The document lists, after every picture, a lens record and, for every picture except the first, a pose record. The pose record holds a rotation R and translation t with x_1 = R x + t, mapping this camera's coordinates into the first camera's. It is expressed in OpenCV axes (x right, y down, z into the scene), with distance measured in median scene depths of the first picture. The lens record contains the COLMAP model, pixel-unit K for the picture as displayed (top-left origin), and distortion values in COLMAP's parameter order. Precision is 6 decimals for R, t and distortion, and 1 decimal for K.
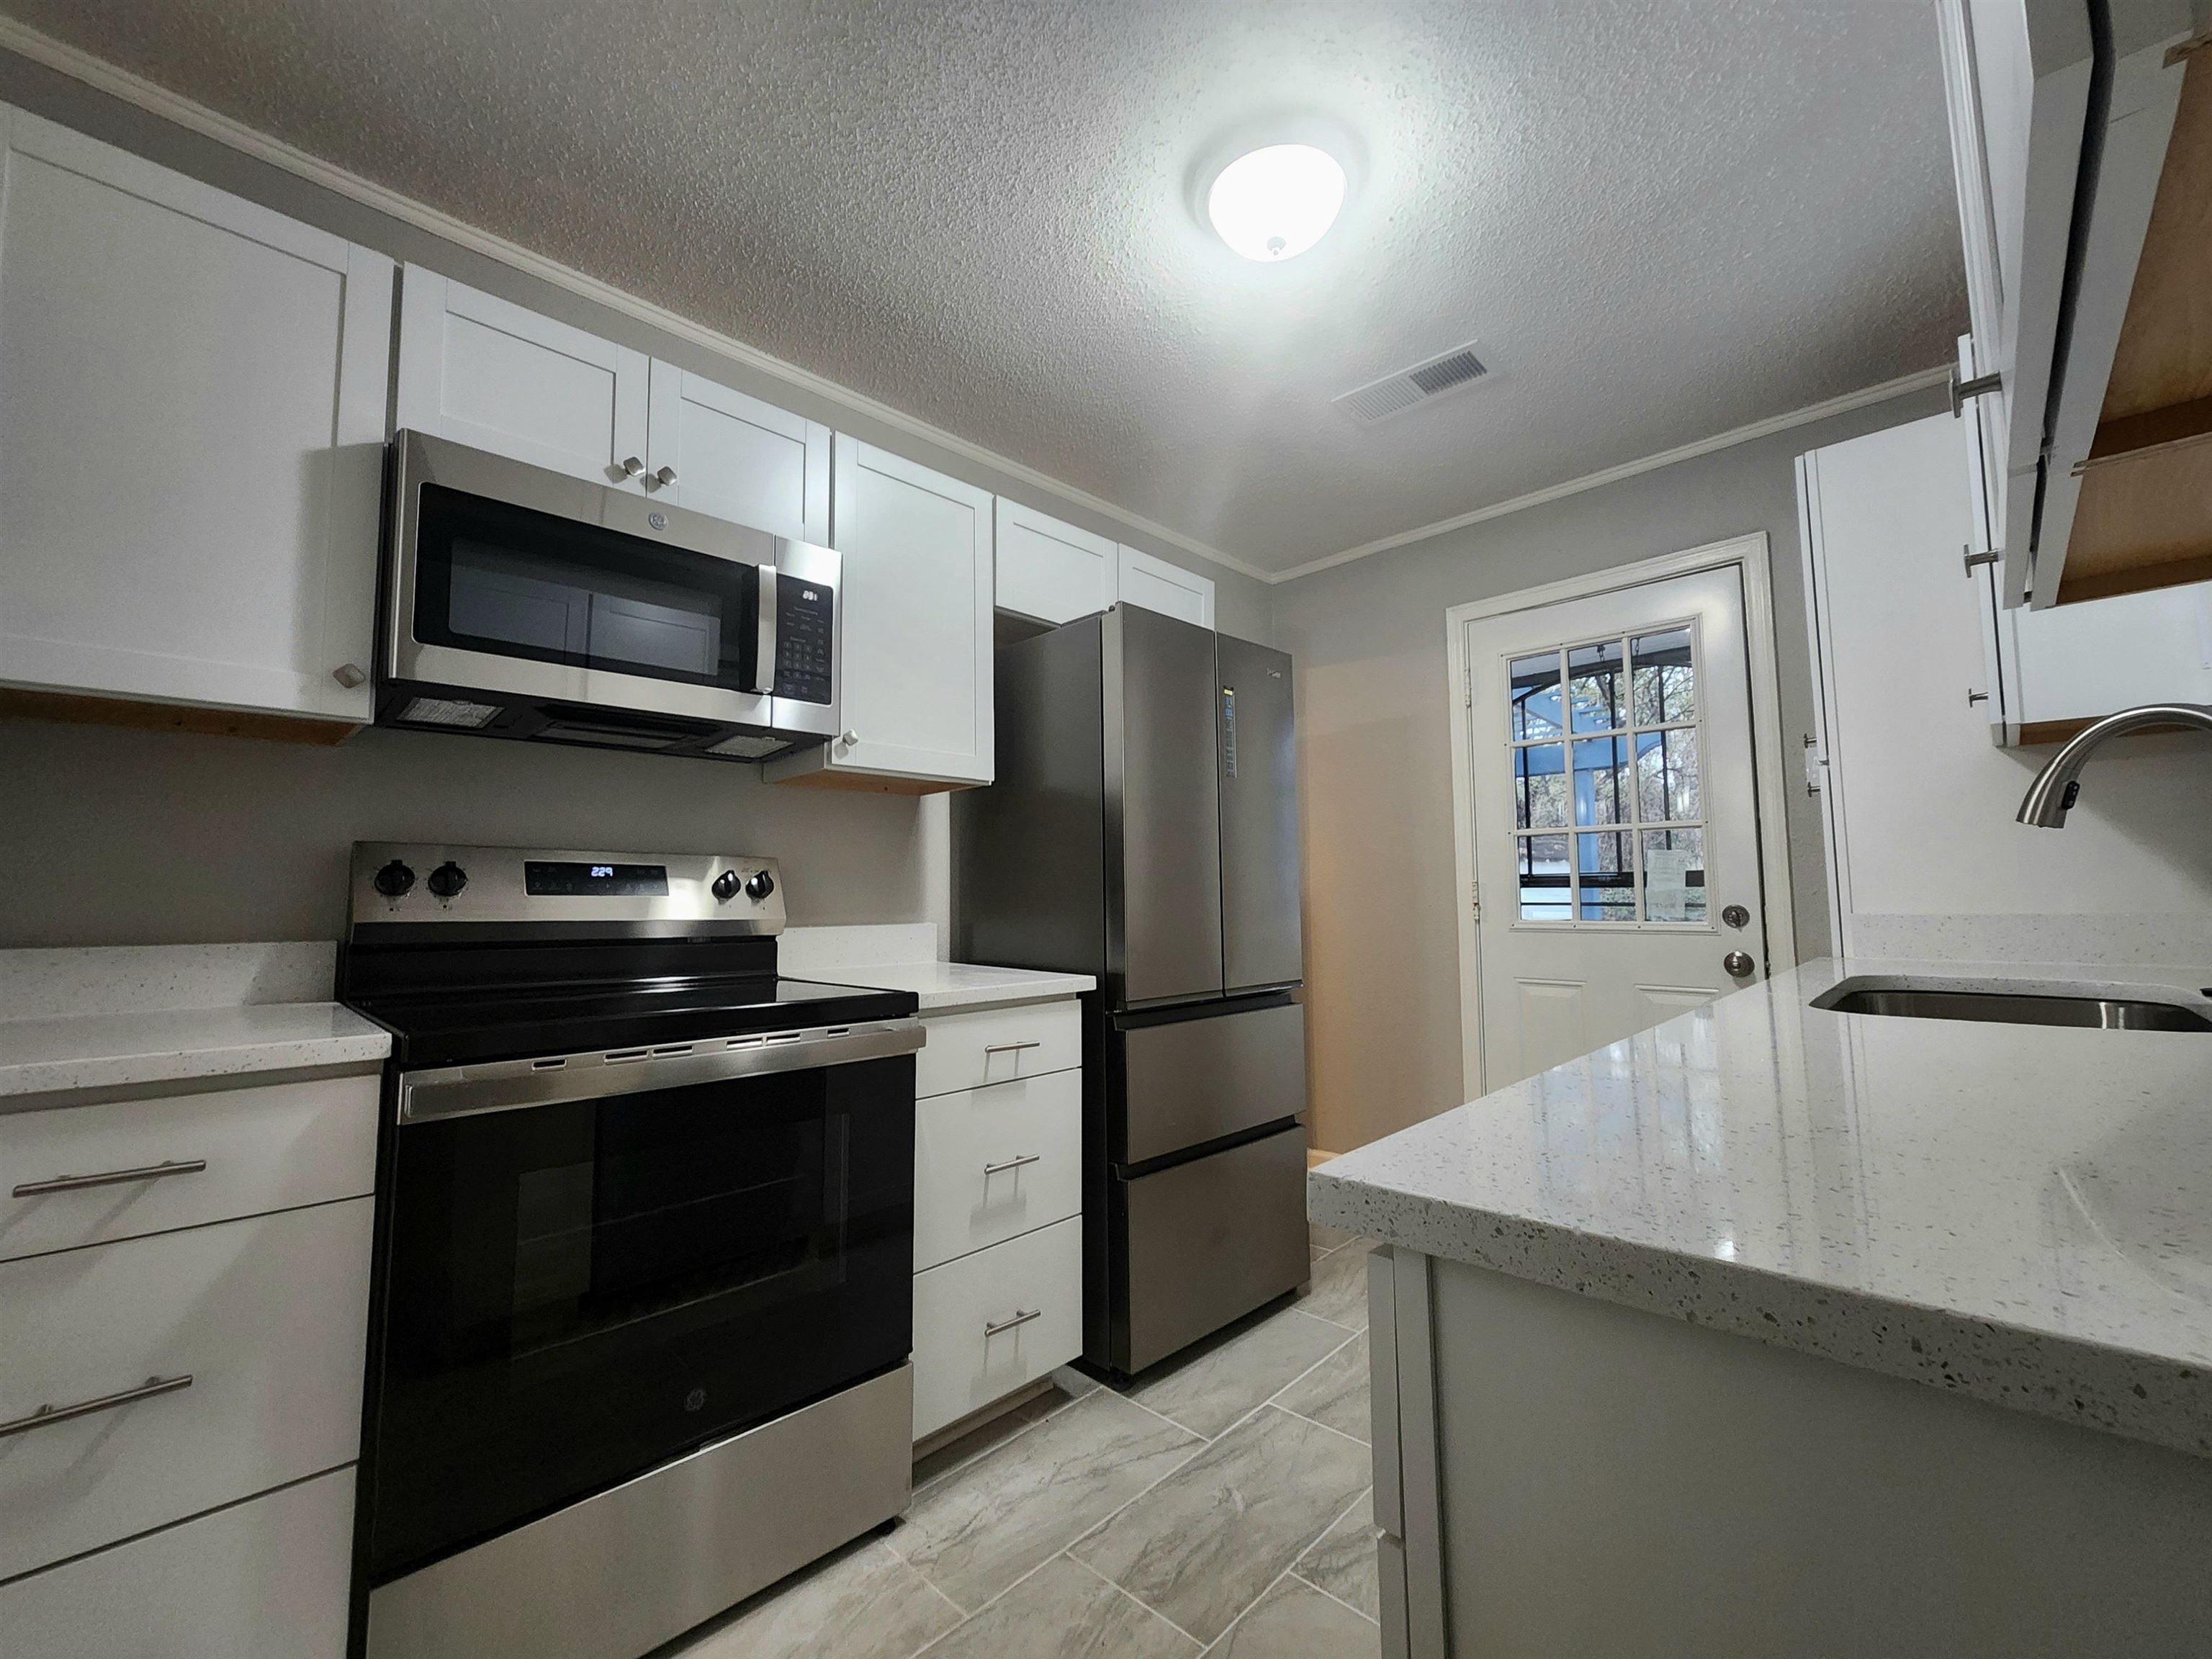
lens RADIAL K [[891.9, 0, 1112.4], [0, 891.9, 829.3], [0, 0, 1]] dist [-0.004026, 0.001688]
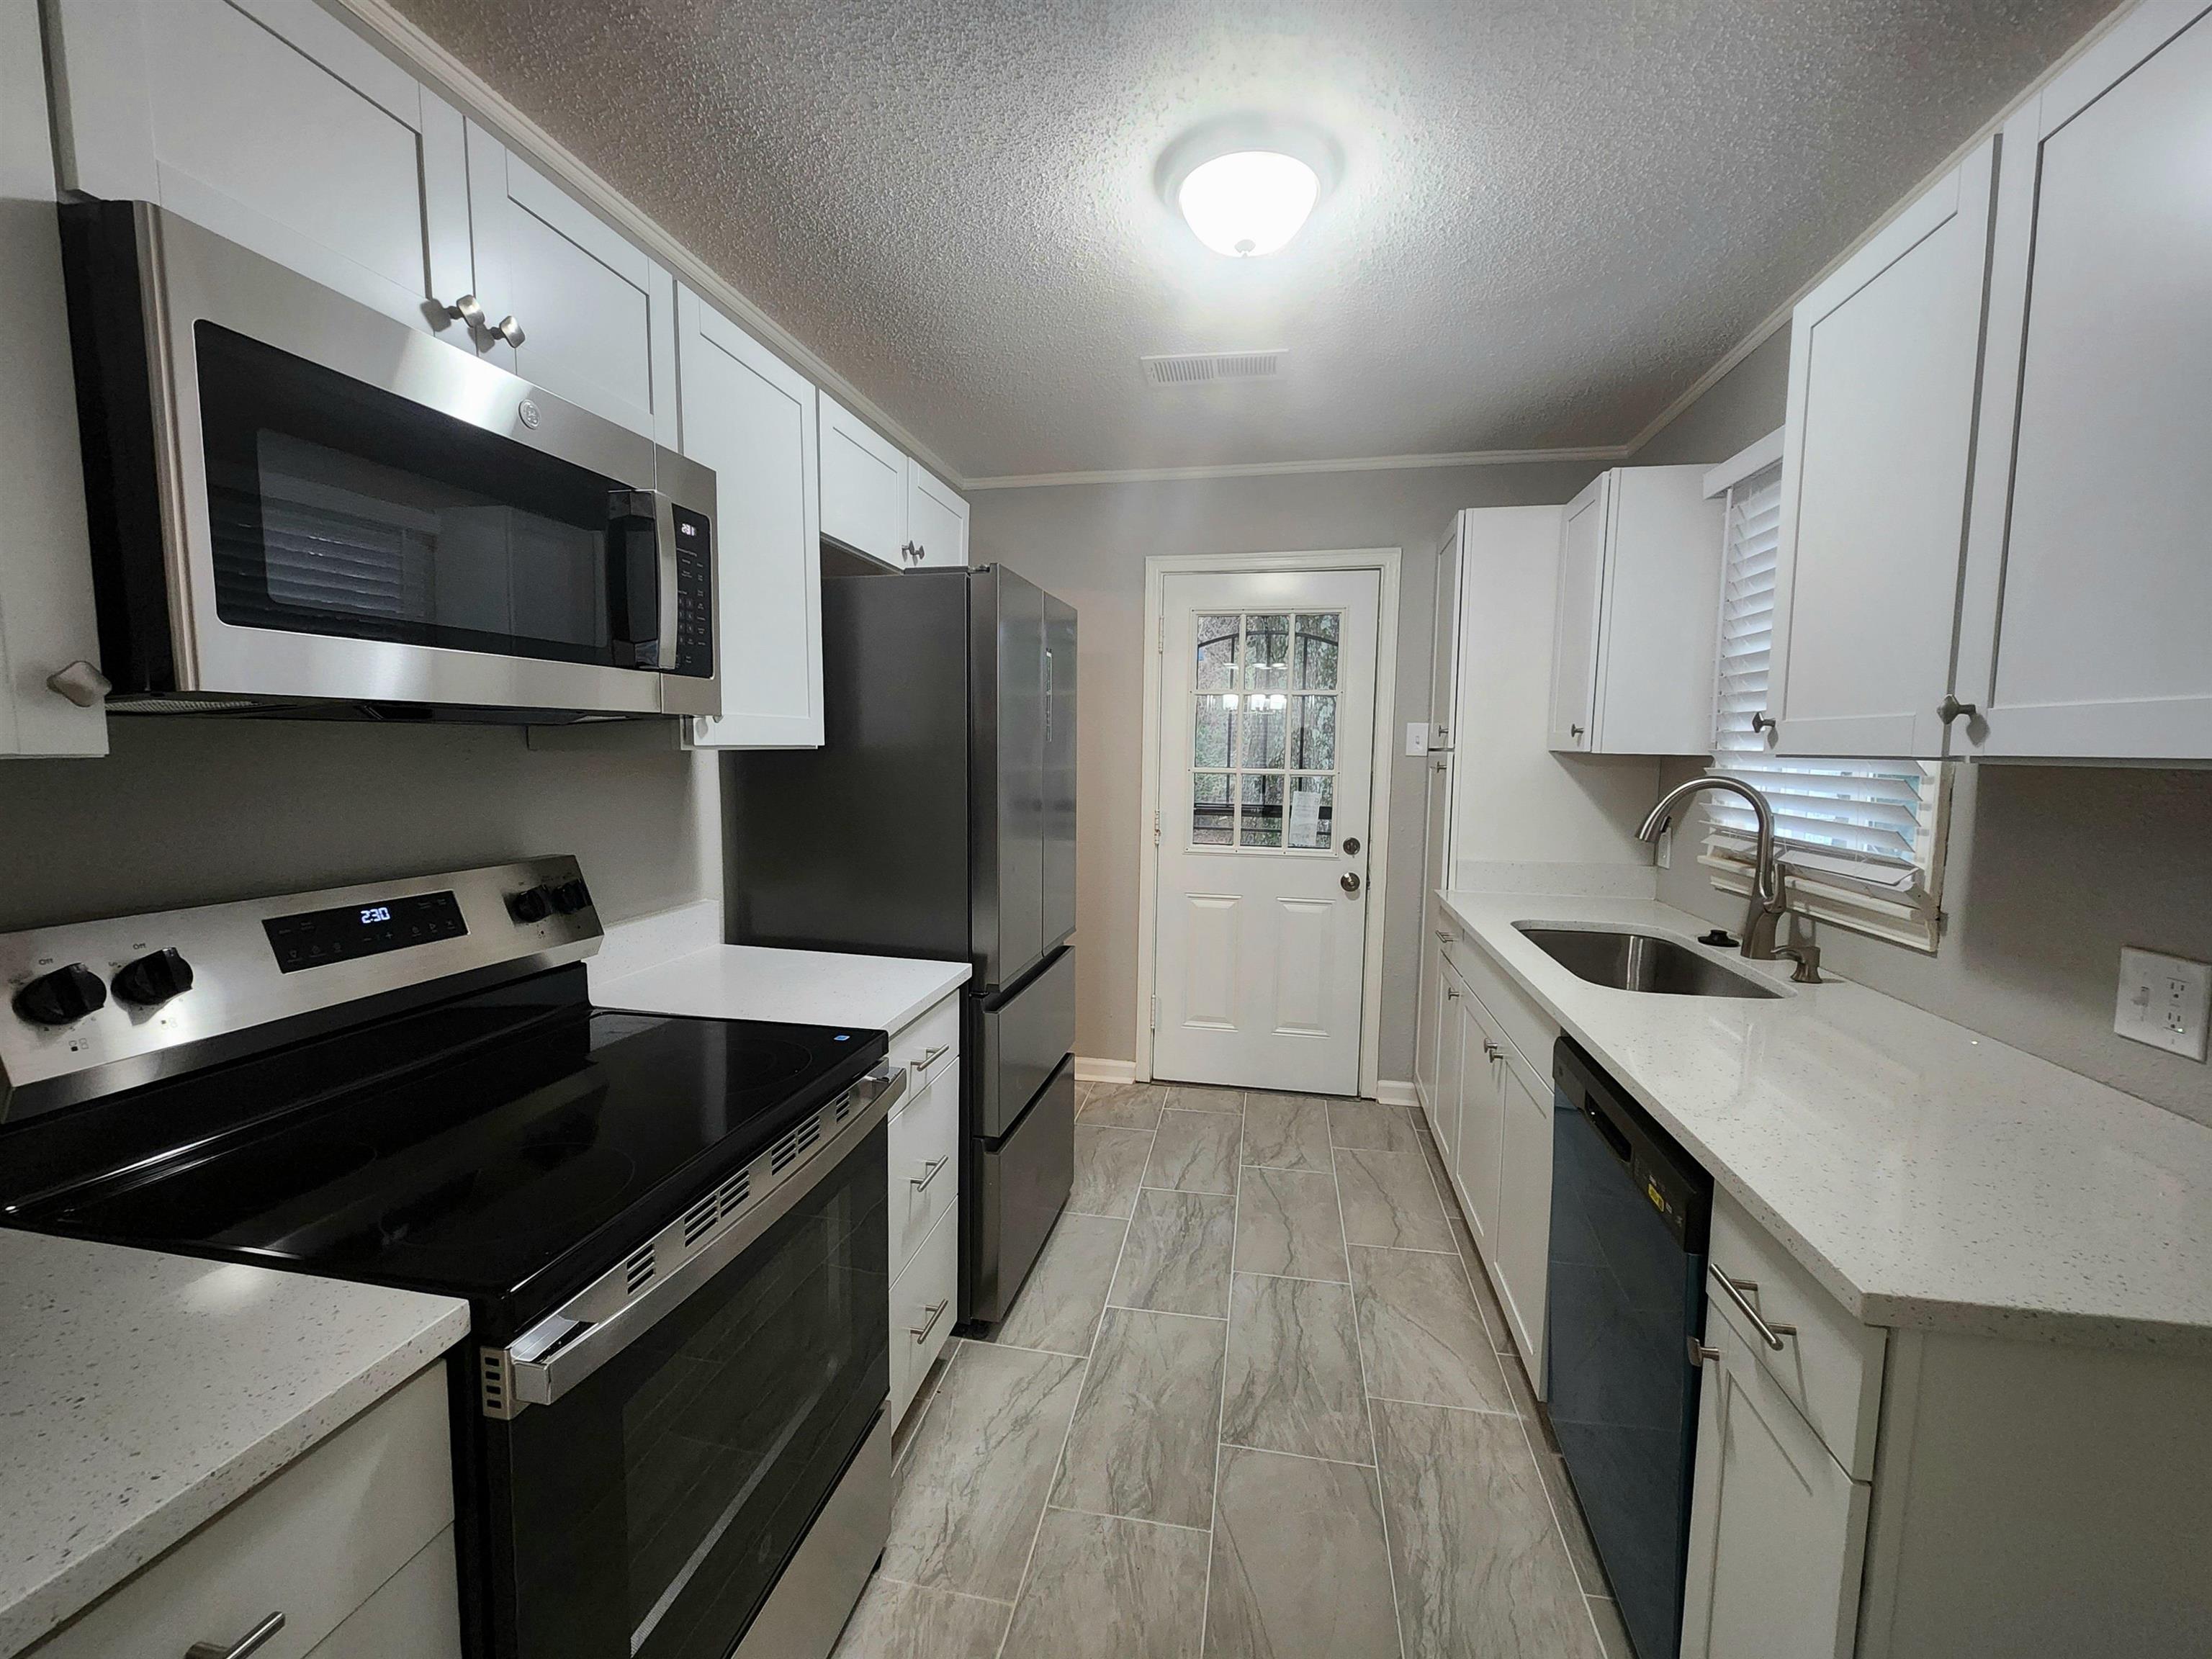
lens RADIAL K [[891.9, 0, 1103.6], [0, 891.9, 831.1], [0, 0, 1]] dist [-0.004026, 0.001688]
pose [[0.843350, -0.030169, 0.536517, -0.485313], [-0.062008, 0.986289, 0.152931, -0.158784], [-0.533775, -0.162243, 0.829916, 0.161285]]
